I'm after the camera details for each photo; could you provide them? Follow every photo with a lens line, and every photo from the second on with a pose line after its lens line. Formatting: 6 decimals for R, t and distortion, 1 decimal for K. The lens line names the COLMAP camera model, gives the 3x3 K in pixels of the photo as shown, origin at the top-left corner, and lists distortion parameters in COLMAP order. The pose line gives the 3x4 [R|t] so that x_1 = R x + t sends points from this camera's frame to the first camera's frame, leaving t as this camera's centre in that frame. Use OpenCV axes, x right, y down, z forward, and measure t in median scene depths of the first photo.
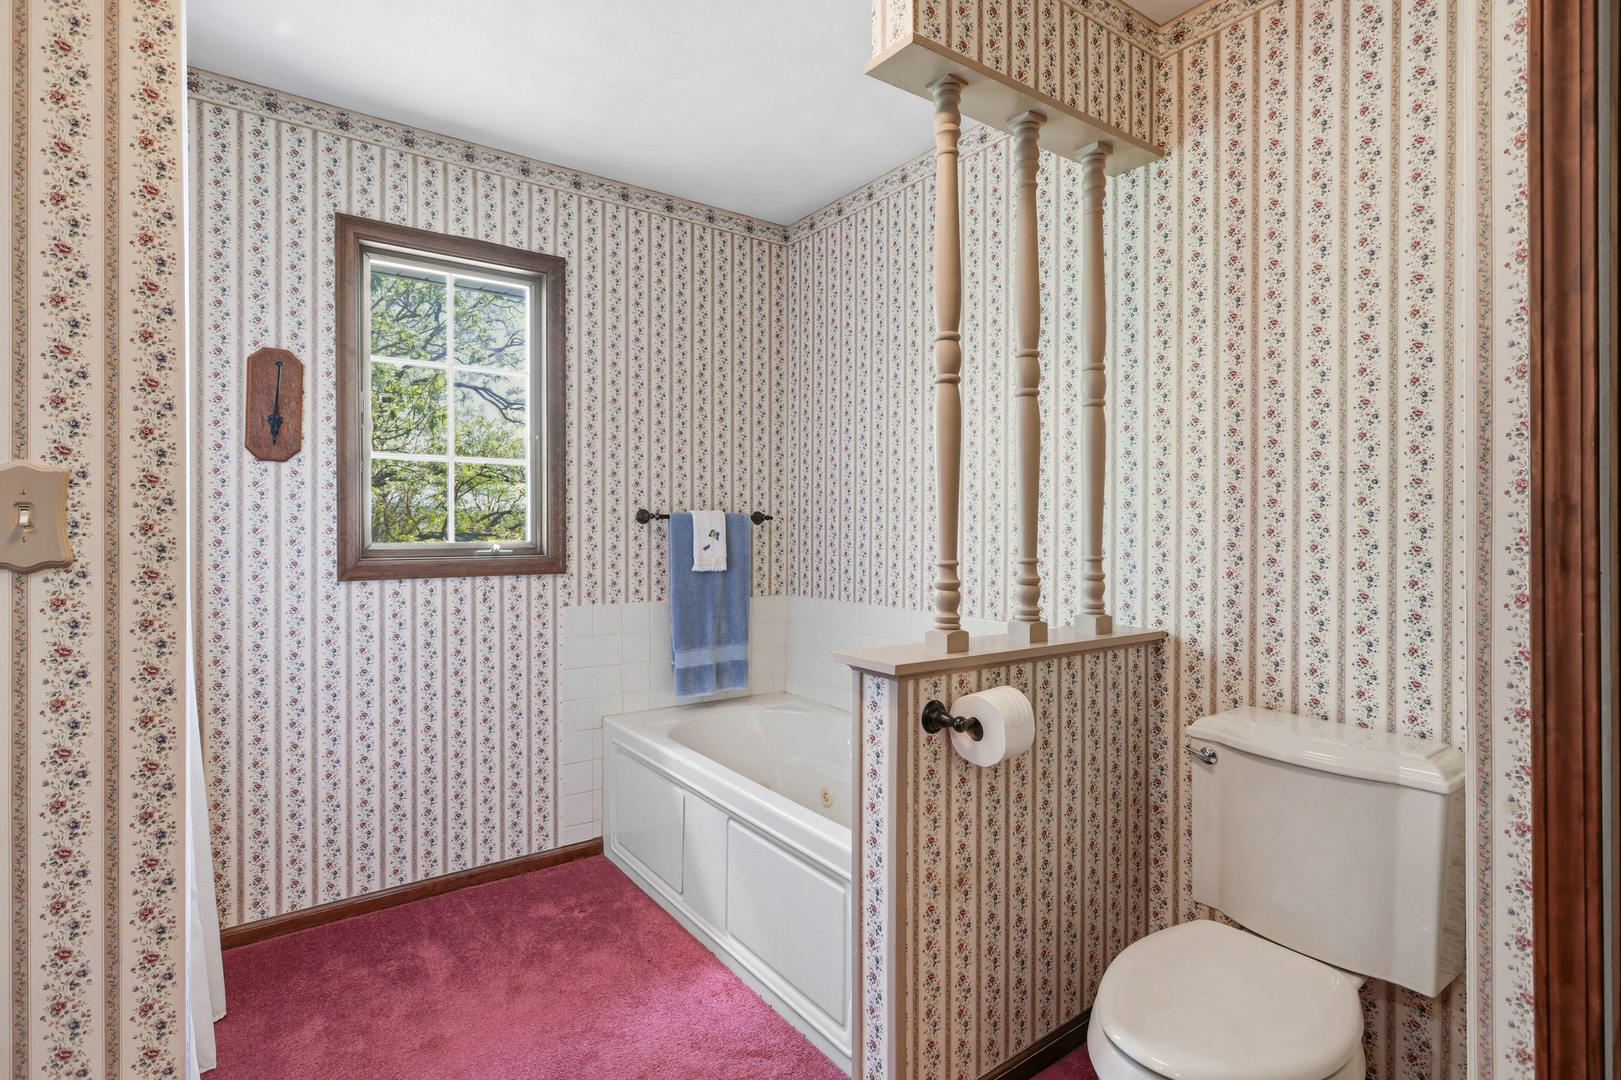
lens RADIAL K [[784.5, 0, 811.6], [0, 784.5, 530.9], [0, 0, 1]] dist [-0.000678, 0.001148]
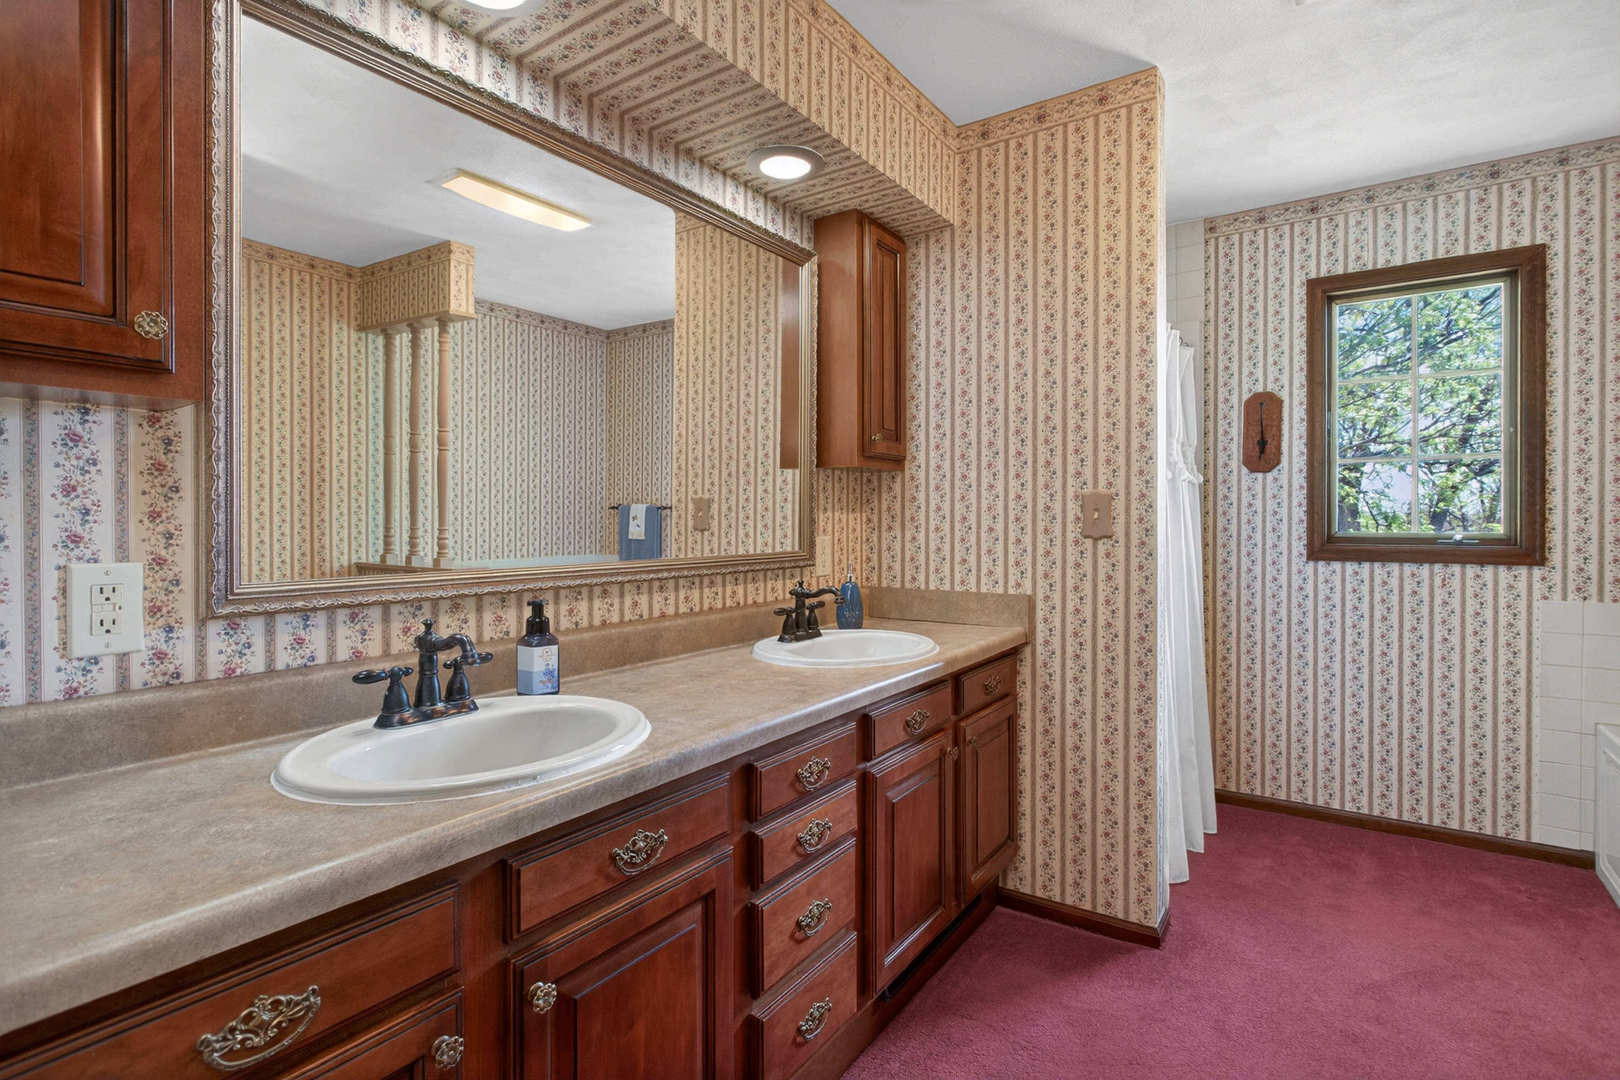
lens RADIAL K [[784.0, 0, 811.1], [0, 784.0, 530.9], [0, 0, 1]] dist [-0.000678, 0.001148]
pose [[0.331439, 0.011980, -0.943401, 0.358345], [-0.002593, 0.999927, 0.011786, 0.001688], [0.943473, -0.001460, 0.331446, -0.217677]]
